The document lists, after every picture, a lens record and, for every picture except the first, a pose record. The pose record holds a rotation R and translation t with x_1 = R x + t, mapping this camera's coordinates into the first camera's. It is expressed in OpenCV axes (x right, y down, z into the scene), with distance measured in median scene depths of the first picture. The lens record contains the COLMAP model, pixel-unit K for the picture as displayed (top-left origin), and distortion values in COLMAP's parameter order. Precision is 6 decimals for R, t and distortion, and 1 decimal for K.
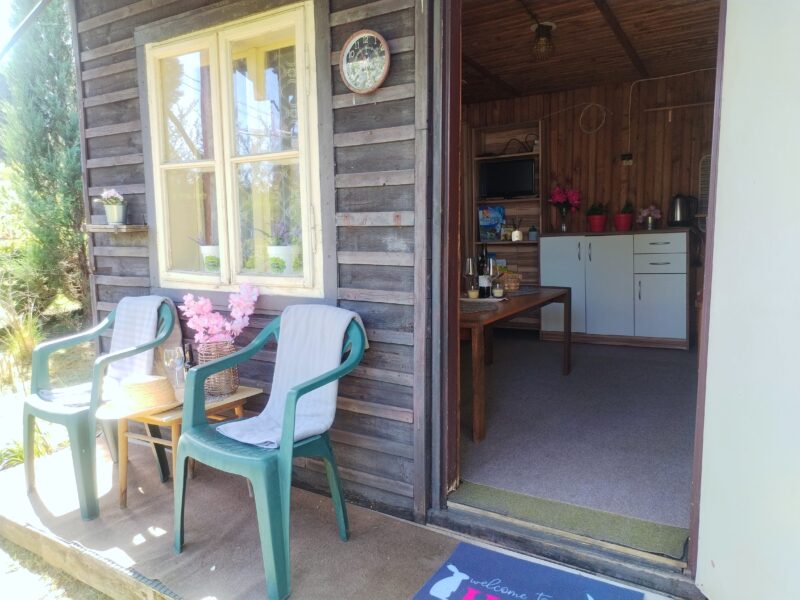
lens RADIAL K [[599.0, 0, 402.3], [0, 599.0, 297.2], [0, 0, 1]] dist [0.002317, 0.000268]
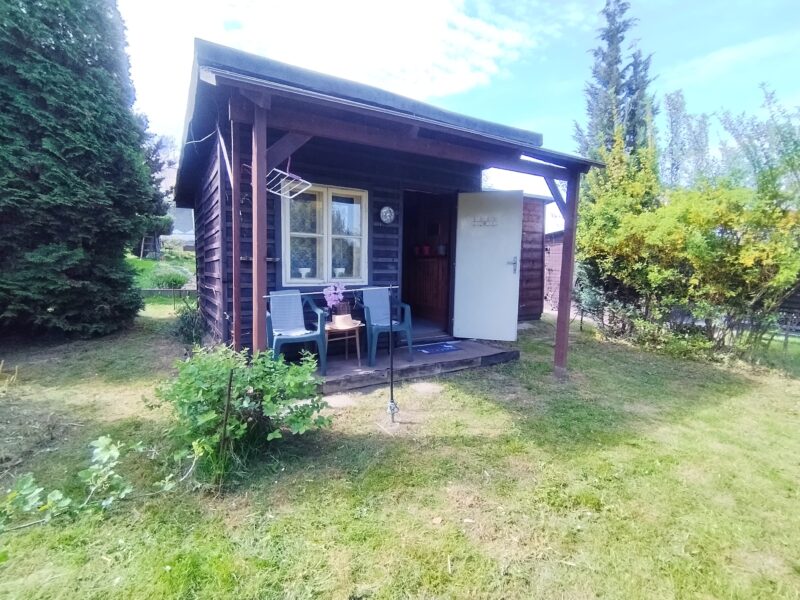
lens RADIAL K [[377.1, 0, 398.2], [0, 377.1, 301.5], [0, 0, 1]] dist [0.000075, -0.000171]
pose [[0.438482, -0.063925, 0.896464, -1.794162], [0.090225, 0.995559, 0.026860, 0.048645], [-0.894200, 0.069106, 0.442302, 0.007931]]
